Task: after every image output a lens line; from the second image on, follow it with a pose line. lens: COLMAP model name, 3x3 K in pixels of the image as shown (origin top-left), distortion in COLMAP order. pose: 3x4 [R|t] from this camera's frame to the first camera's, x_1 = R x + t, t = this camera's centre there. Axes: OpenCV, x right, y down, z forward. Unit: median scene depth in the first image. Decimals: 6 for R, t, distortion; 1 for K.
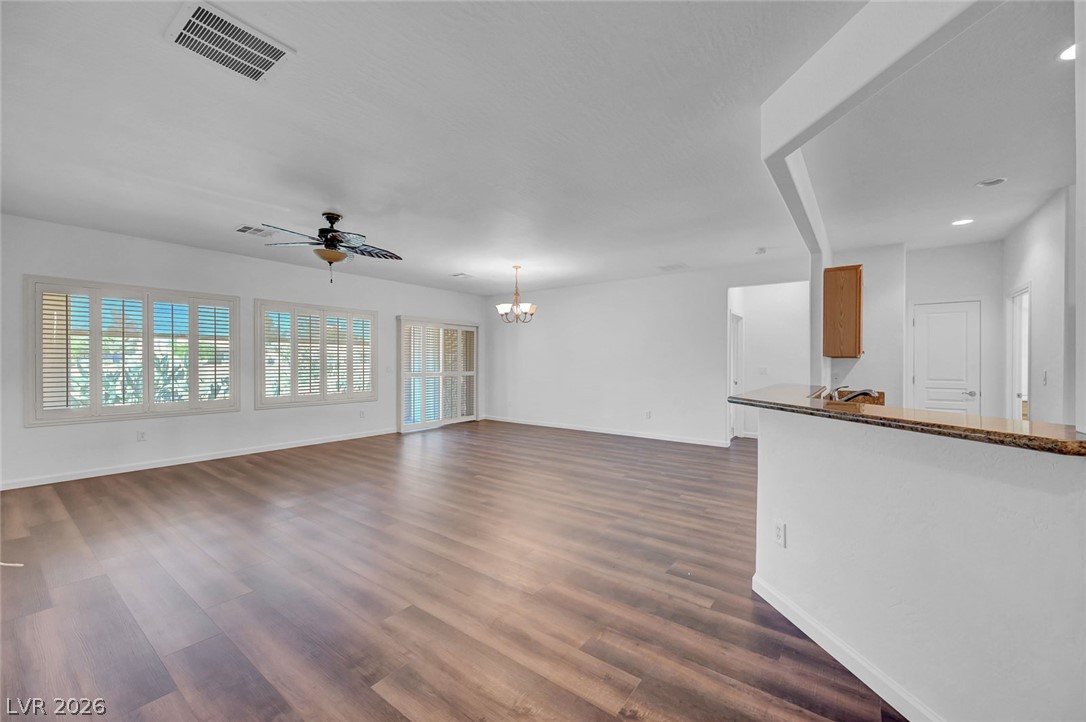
lens RADIAL K [[429.4, 0, 542.9], [0, 429.4, 364.3], [0, 0, 1]] dist [-0.001522, 0.000628]
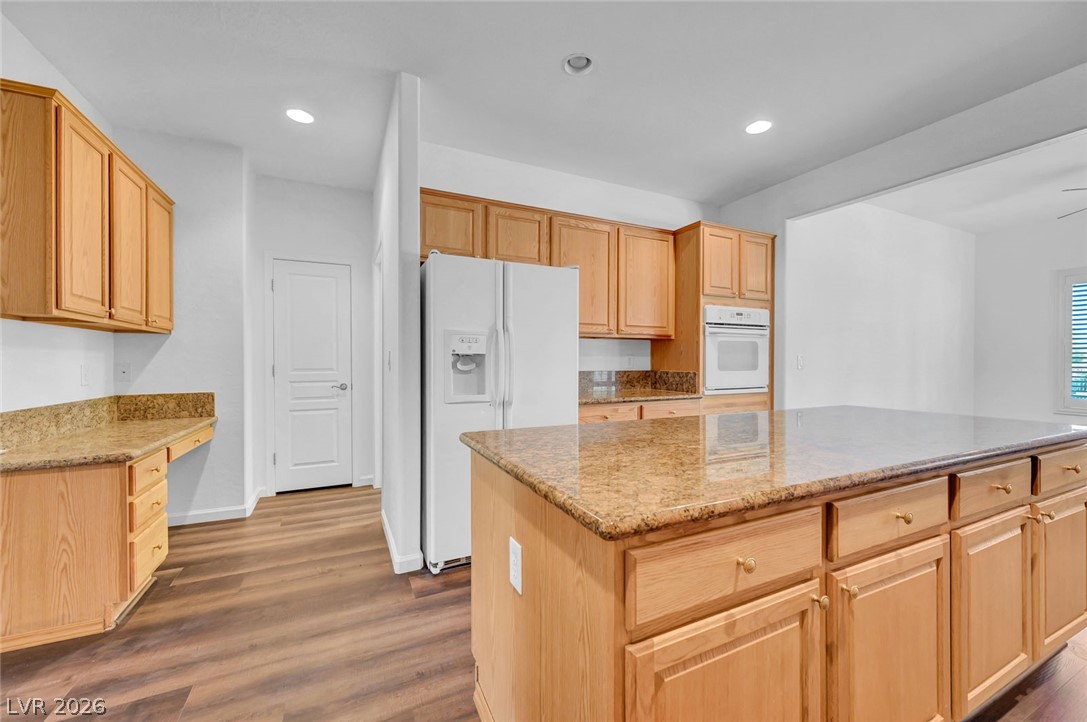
lens RADIAL K [[429.8, 0, 546.8], [0, 429.8, 361.6], [0, 0, 1]] dist [-0.001522, 0.000628]
pose [[0.454583, -0.004132, 0.890695, 0.483754], [0.009119, 0.999958, -0.000015, 0.026831], [-0.890658, 0.008129, 0.454602, 0.332089]]
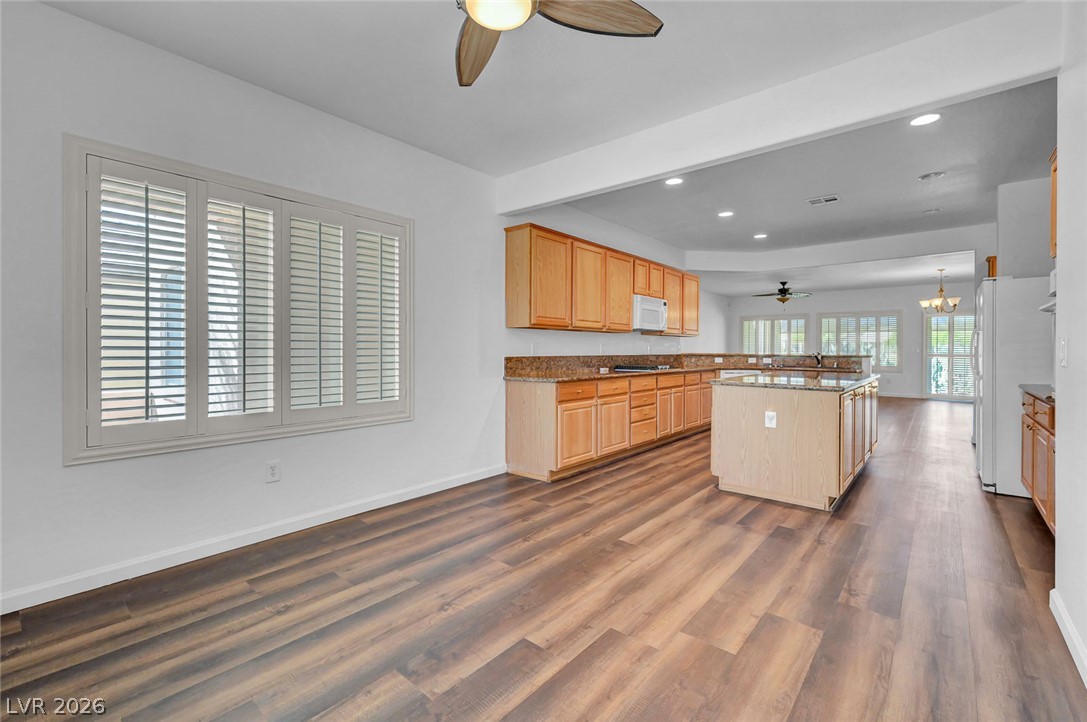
lens RADIAL K [[462.5, 0, 539.2], [0, 462.5, 352.2], [0, 0, 1]] dist [-0.014050, 0.000445]
pose [[-0.078988, 0.004034, -0.996867, 1.720600], [-0.012936, 0.999903, 0.005071, 0.035964], [0.996792, 0.013296, -0.078928, -0.112644]]
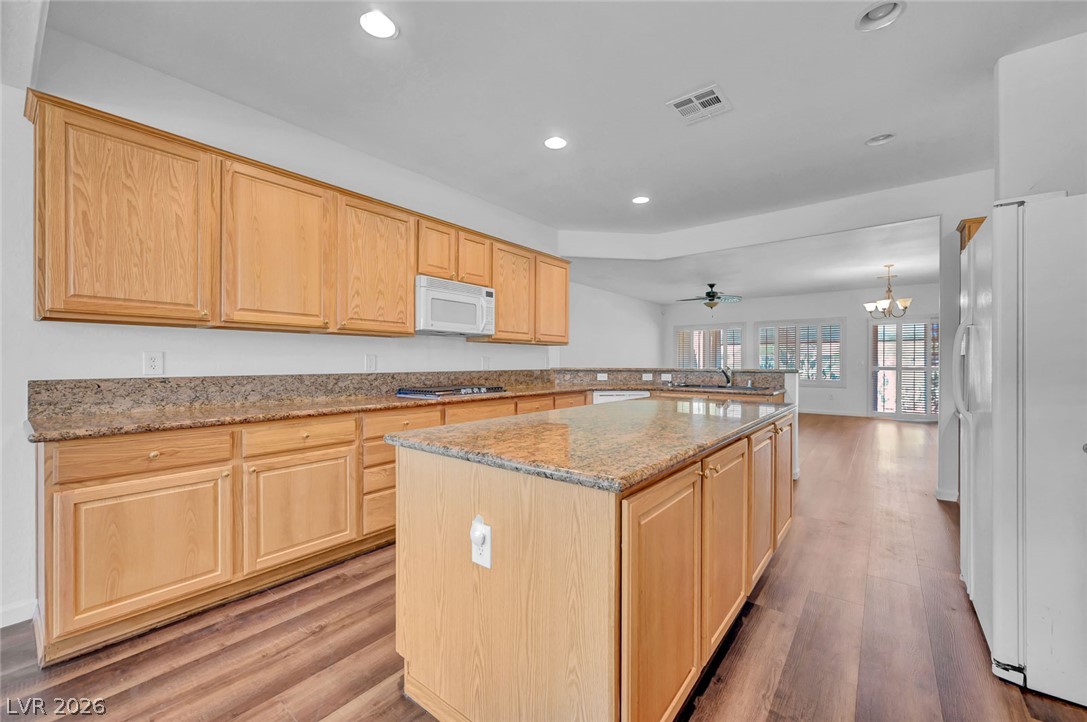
lens RADIAL K [[429.8, 0, 550.9], [0, 429.8, 363.4], [0, 0, 1]] dist [-0.001522, 0.000628]
pose [[-0.020329, -0.000113, -0.999793, 1.257628], [-0.010201, 0.999948, 0.000094, 0.030189], [0.999741, 0.010200, -0.020329, 0.222474]]
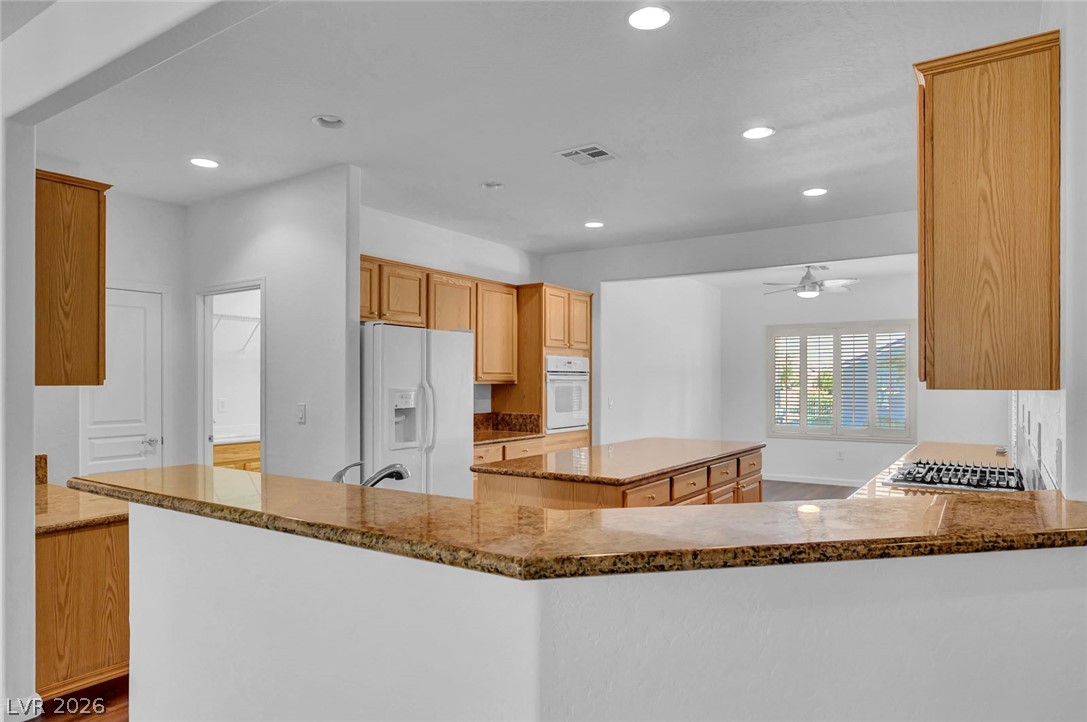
lens RADIAL K [[675.8, 0, 547.2], [0, 675.8, 367.0], [0, 0, 1]] dist [-0.005683, 0.000455]
pose [[-0.052567, 0.018659, 0.998443, -0.003439], [0.009739, 0.999787, -0.018172, -0.015914], [-0.998570, 0.008769, -0.052738, 0.475495]]
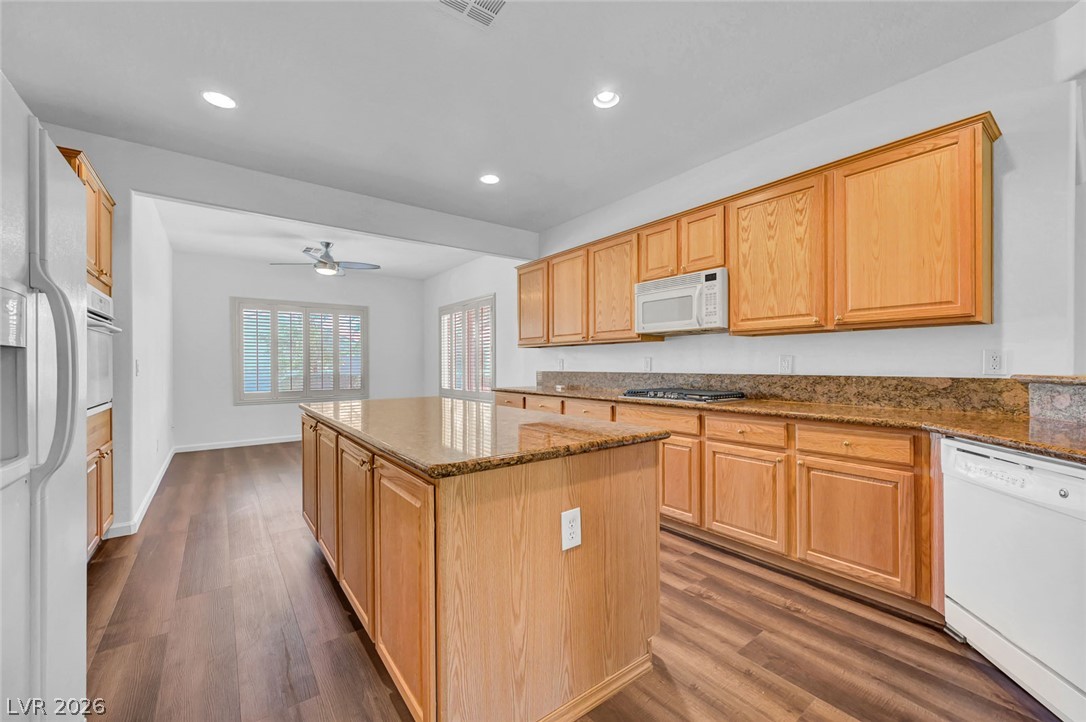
lens RADIAL K [[429.4, 0, 544.2], [0, 429.4, 362.1], [0, 0, 1]] dist [-0.001522, 0.000628]
pose [[-0.962496, 0.002357, 0.271285, 0.611878], [0.003736, 0.999983, 0.004567, 0.024877], [-0.271269, 0.005409, -0.962488, 0.702515]]
